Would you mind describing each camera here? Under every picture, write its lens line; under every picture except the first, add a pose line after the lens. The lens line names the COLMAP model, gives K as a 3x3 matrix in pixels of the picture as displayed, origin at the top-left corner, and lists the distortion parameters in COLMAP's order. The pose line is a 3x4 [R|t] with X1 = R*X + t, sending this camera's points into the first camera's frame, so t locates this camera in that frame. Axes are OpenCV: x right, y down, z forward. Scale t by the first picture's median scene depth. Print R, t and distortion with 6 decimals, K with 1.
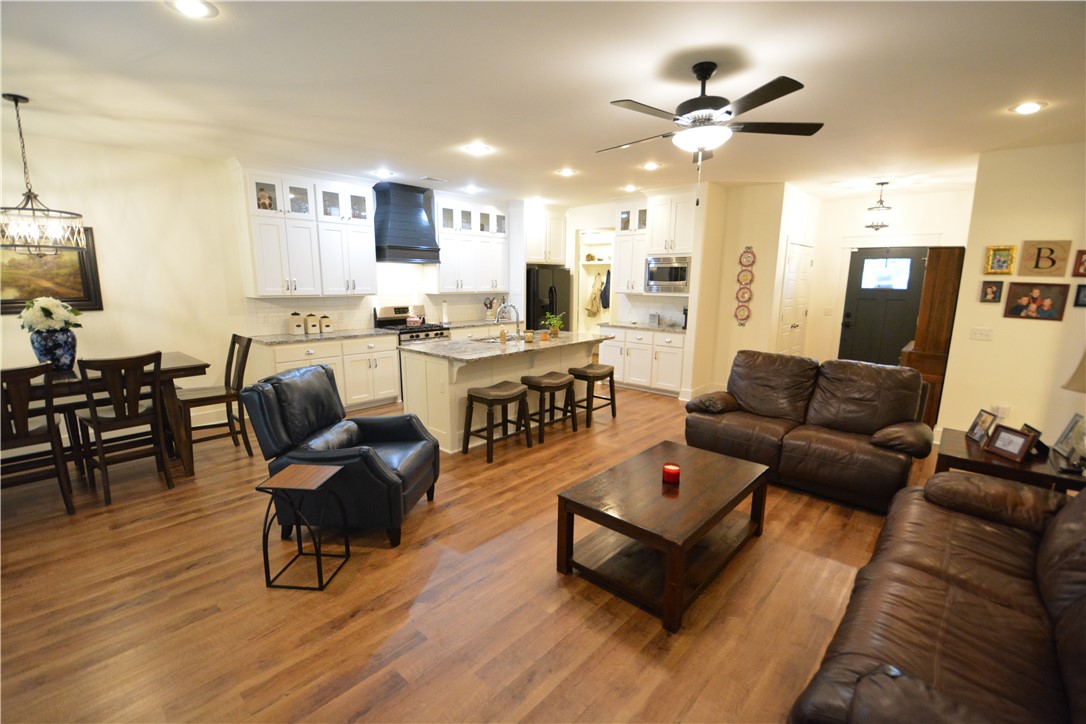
lens RADIAL K [[474.3, 0, 539.1], [0, 474.3, 370.9], [0, 0, 1]] dist [0.014980, -0.021590]
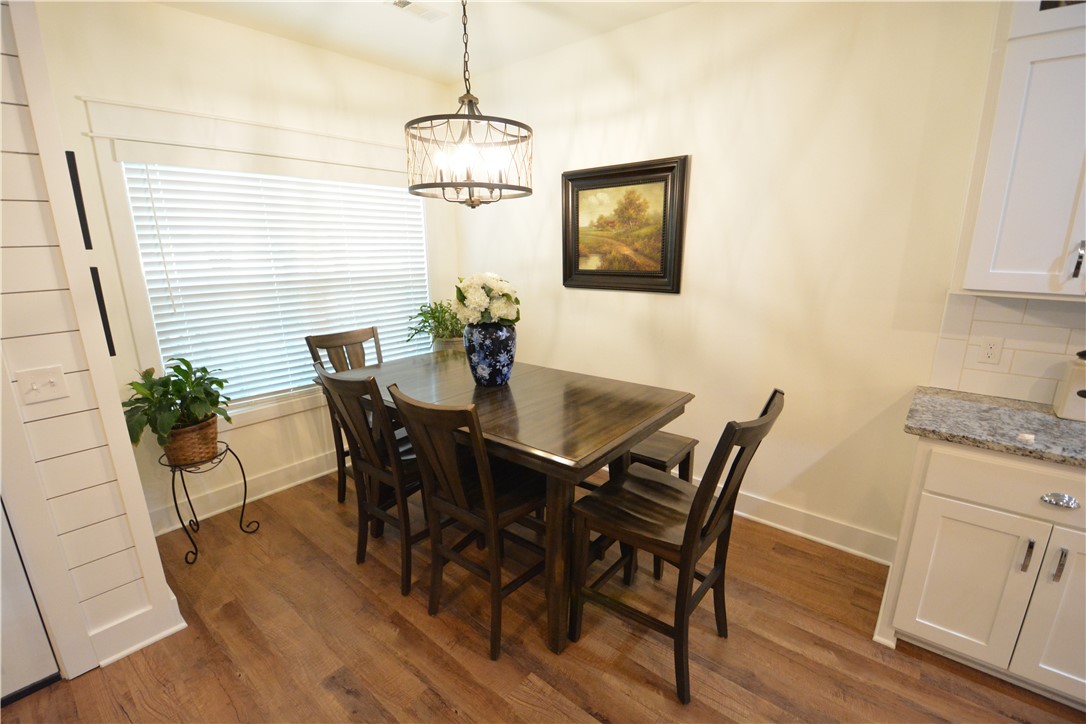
lens RADIAL K [[474.3, 0, 539.1], [0, 474.3, 370.9], [0, 0, 1]] dist [0.014980, -0.021590]
pose [[0.030598, 0.244947, -0.969053, -0.217008], [-0.179394, 0.955110, 0.235759, -0.109582], [0.983301, 0.166628, 0.073166, 0.591808]]
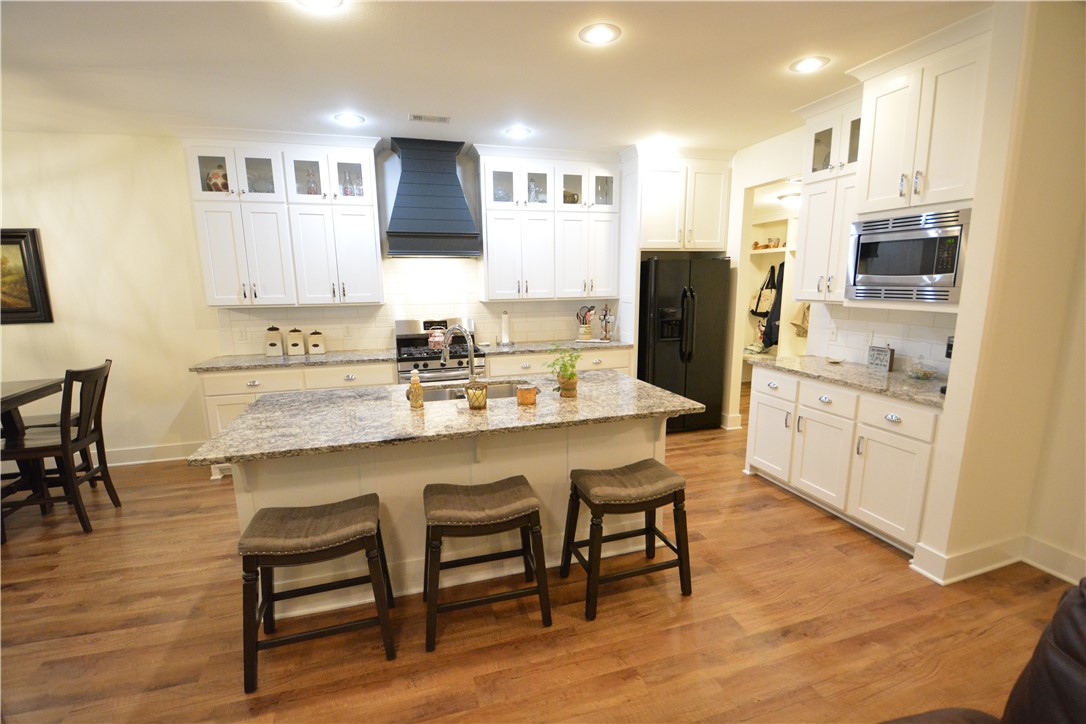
lens RADIAL K [[474.3, 0, 539.1], [0, 474.3, 370.9], [0, 0, 1]] dist [0.014980, -0.021590]
pose [[0.857831, 0.079280, -0.507780, 0.234738], [-0.080597, 0.996557, 0.019434, -0.096368], [0.507573, 0.024254, 0.861267, 0.531985]]
